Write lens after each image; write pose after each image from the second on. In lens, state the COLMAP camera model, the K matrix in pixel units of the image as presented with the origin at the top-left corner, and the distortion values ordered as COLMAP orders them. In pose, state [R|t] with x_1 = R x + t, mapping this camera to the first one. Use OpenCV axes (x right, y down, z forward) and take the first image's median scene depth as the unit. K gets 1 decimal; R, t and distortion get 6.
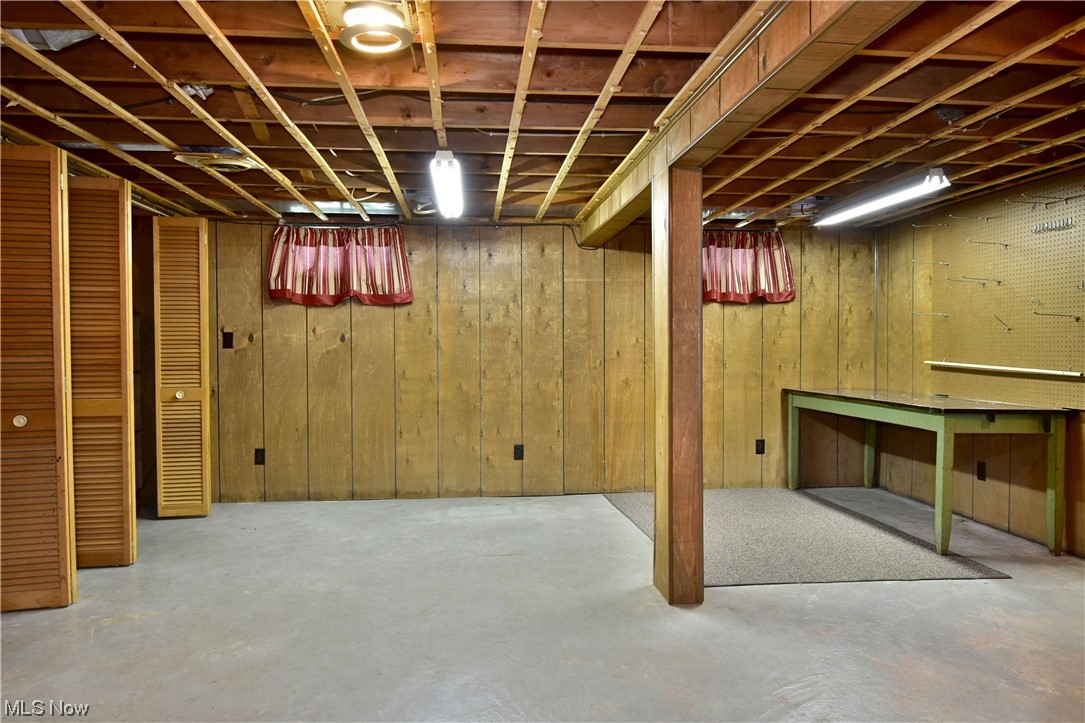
lens RADIAL K [[700.1, 0, 547.5], [0, 700.1, 362.3], [0, 0, 1]] dist [-0.009048, -0.007082]
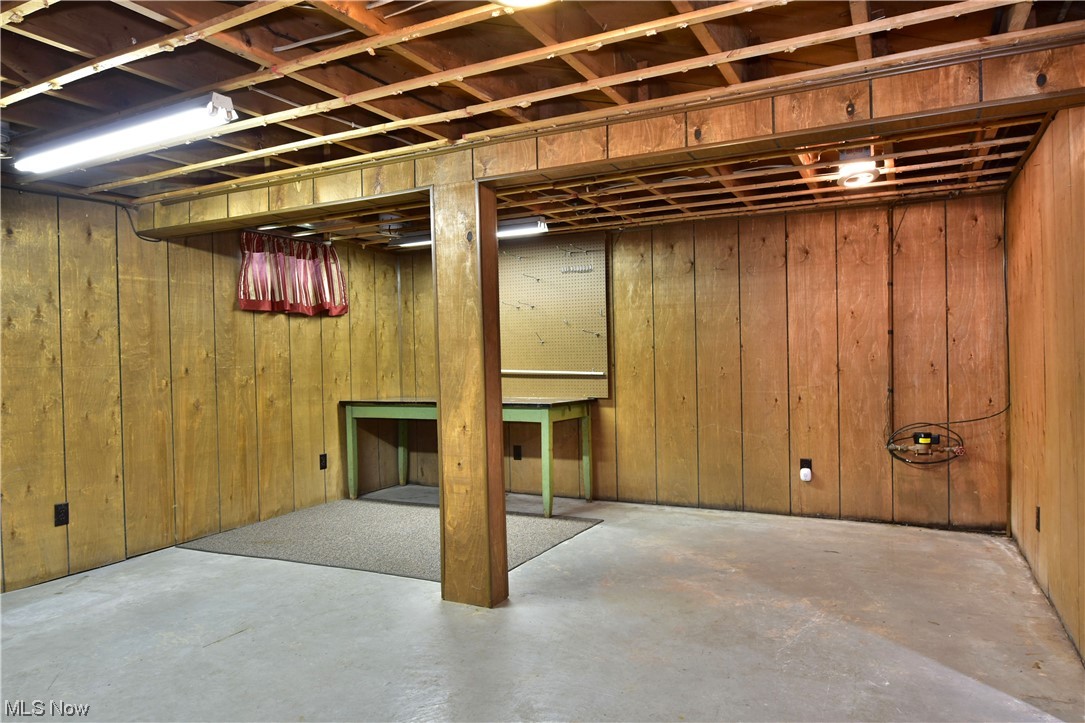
lens RADIAL K [[700.1, 0, 541.5], [0, 700.1, 365.1], [0, 0, 1]] dist [-0.009048, -0.007082]
pose [[0.552154, -0.022610, 0.833436, -0.358322], [0.038737, 0.999248, 0.001444, -0.005041], [-0.832842, 0.031487, 0.552615, 0.203323]]
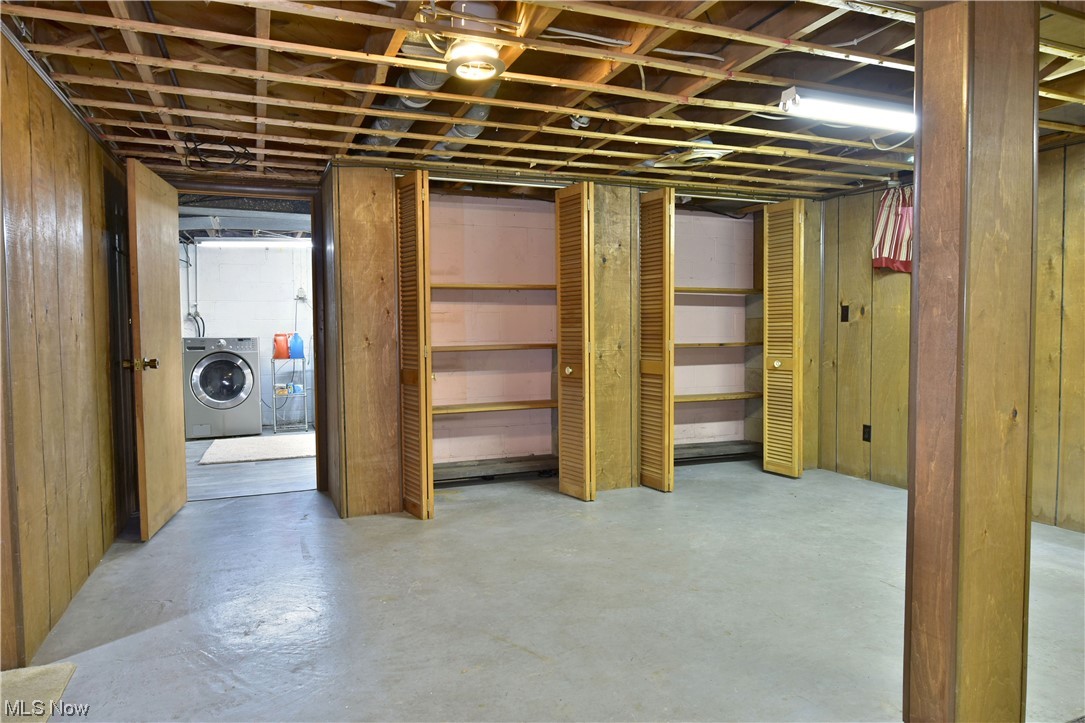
lens RADIAL K [[700.1, 0, 542.9], [0, 700.1, 359.6], [0, 0, 1]] dist [-0.009048, -0.007082]
pose [[0.276983, 0.042058, -0.959954, 0.379861], [-0.013757, 0.999113, 0.039804, 0.000654], [0.960776, 0.002181, 0.277316, 0.292451]]
